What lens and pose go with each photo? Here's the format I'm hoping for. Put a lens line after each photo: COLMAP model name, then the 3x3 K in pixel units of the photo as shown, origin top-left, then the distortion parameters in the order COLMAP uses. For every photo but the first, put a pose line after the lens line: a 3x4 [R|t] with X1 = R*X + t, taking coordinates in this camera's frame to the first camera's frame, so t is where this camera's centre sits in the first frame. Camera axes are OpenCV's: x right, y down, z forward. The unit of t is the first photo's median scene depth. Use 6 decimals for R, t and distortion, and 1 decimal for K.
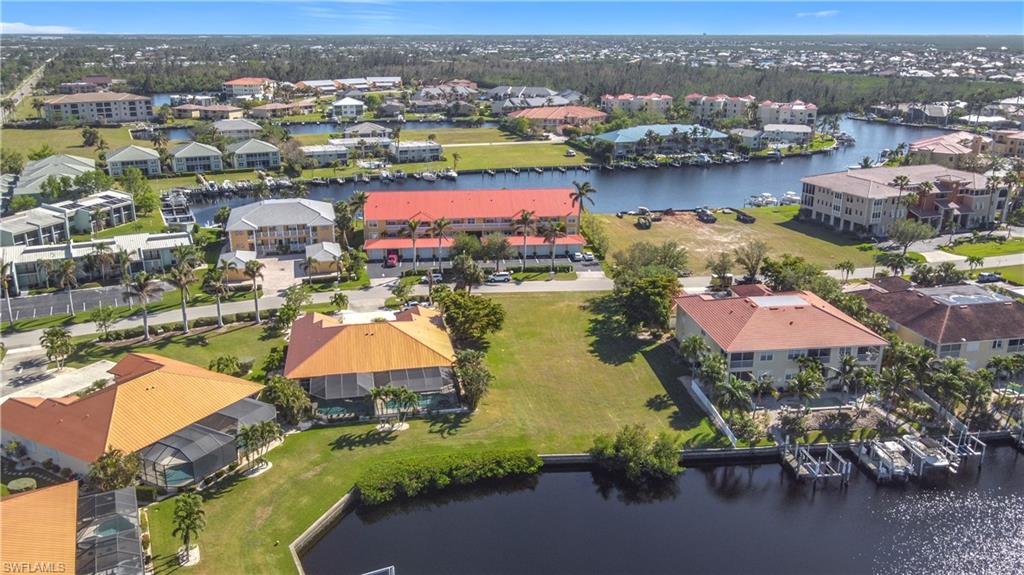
lens RADIAL K [[798.1, 0, 512.0], [0, 798.1, 287.5], [0, 0, 1]] dist [-0.010241, 0.029326]
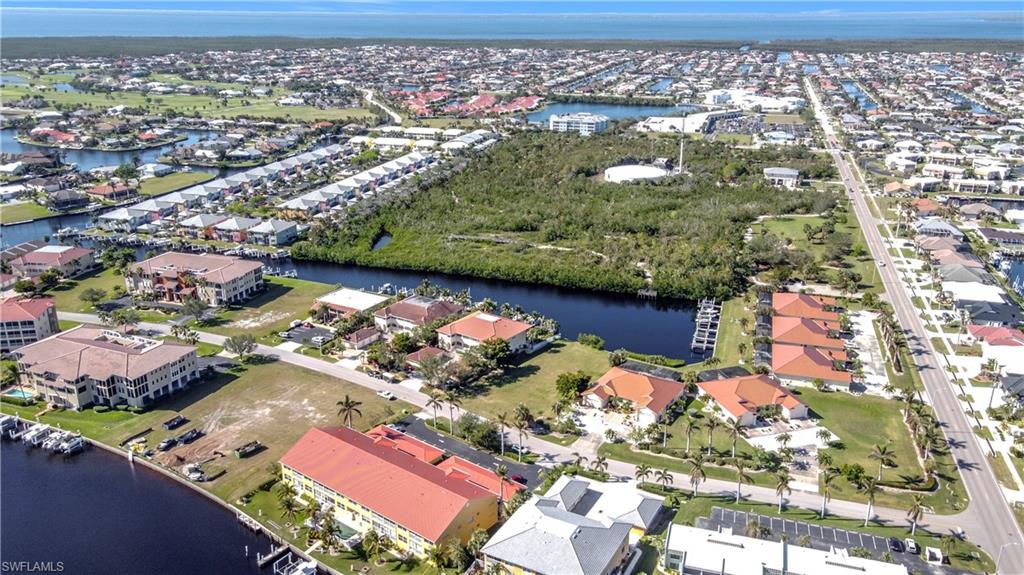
lens RADIAL K [[801.6, 0, 512.0], [0, 801.6, 287.5], [0, 0, 1]] dist [-0.013519, 0.018641]
pose [[-0.723683, -0.225707, 0.652180, -0.703465], [0.208839, 0.829080, 0.518664, -0.723989], [-0.657775, 0.511549, -0.552855, 1.279281]]
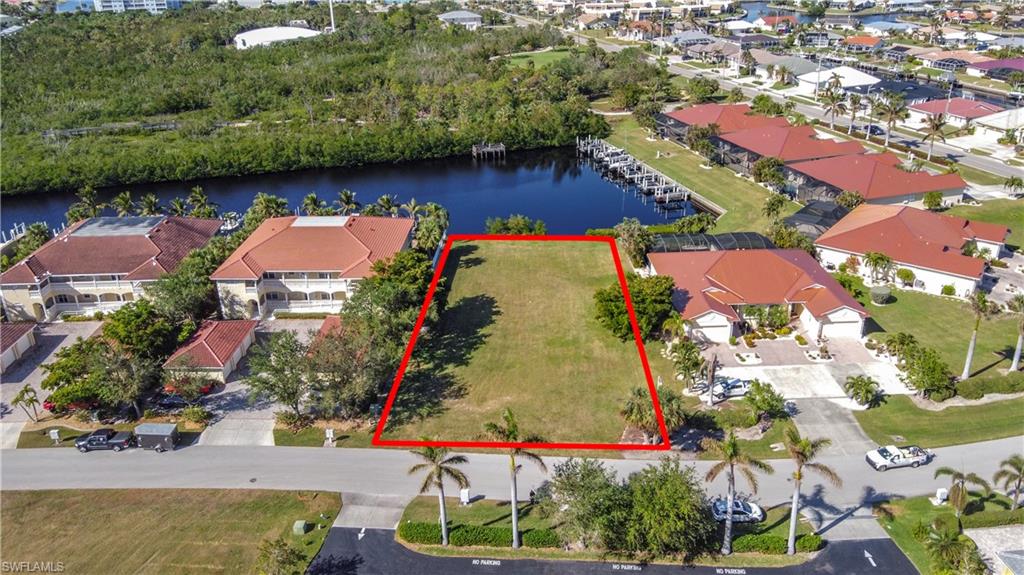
lens RADIAL K [[754.5, 0, 512.0], [0, 754.5, 287.5], [0, 0, 1]] dist [0.009728, 0.005942]
pose [[-0.988055, -0.056351, 0.143431, -0.021461], [0.055773, 0.736888, 0.673710, -0.319104], [-0.143657, 0.673662, -0.724943, 0.998852]]
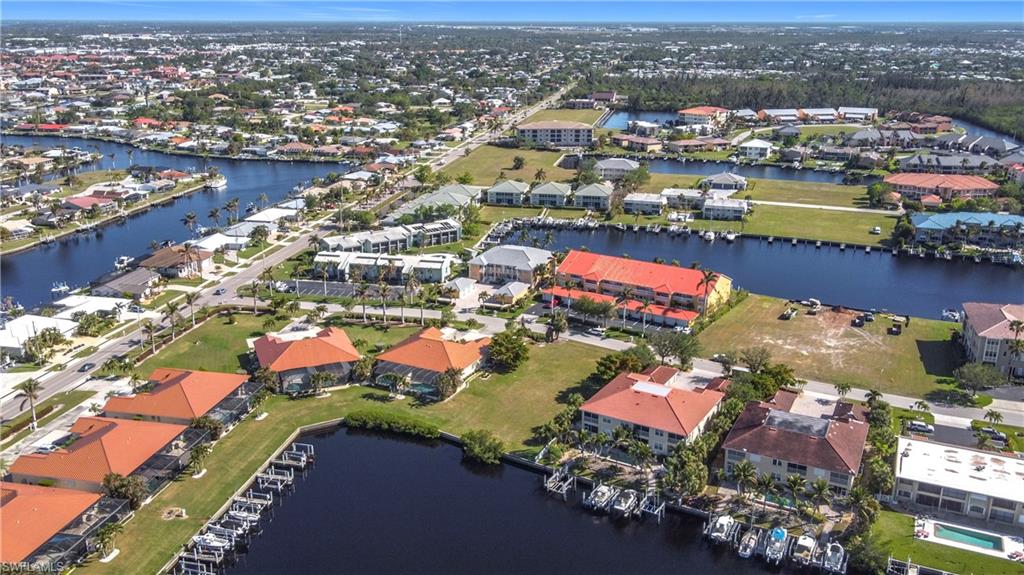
lens RADIAL K [[851.1, 0, 512.0], [0, 851.1, 287.5], [0, 0, 1]] dist [-0.026774, 0.065148]
pose [[0.785581, 0.187343, -0.589717, 0.584742], [-0.189891, 0.980067, 0.058391, -0.117825], [0.588901, 0.066111, 0.805497, -0.220190]]
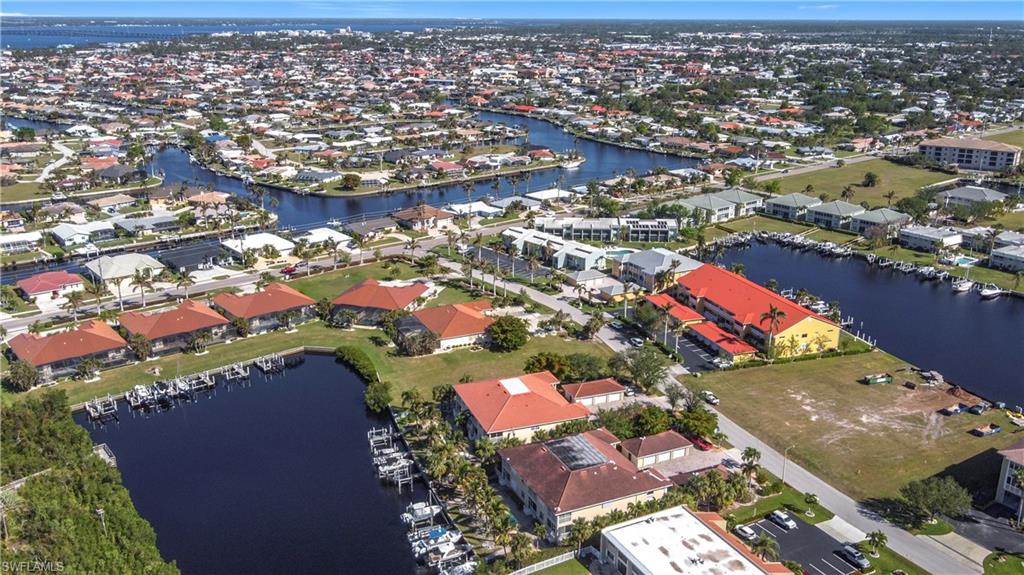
lens RADIAL K [[851.1, 0, 512.0], [0, 851.1, 287.5], [0, 0, 1]] dist [-0.026774, 0.065148]
pose [[0.234028, 0.297886, -0.925470, 0.991900], [-0.301046, 0.927324, 0.222355, -0.283620], [0.924447, 0.226571, 0.306697, 0.283426]]
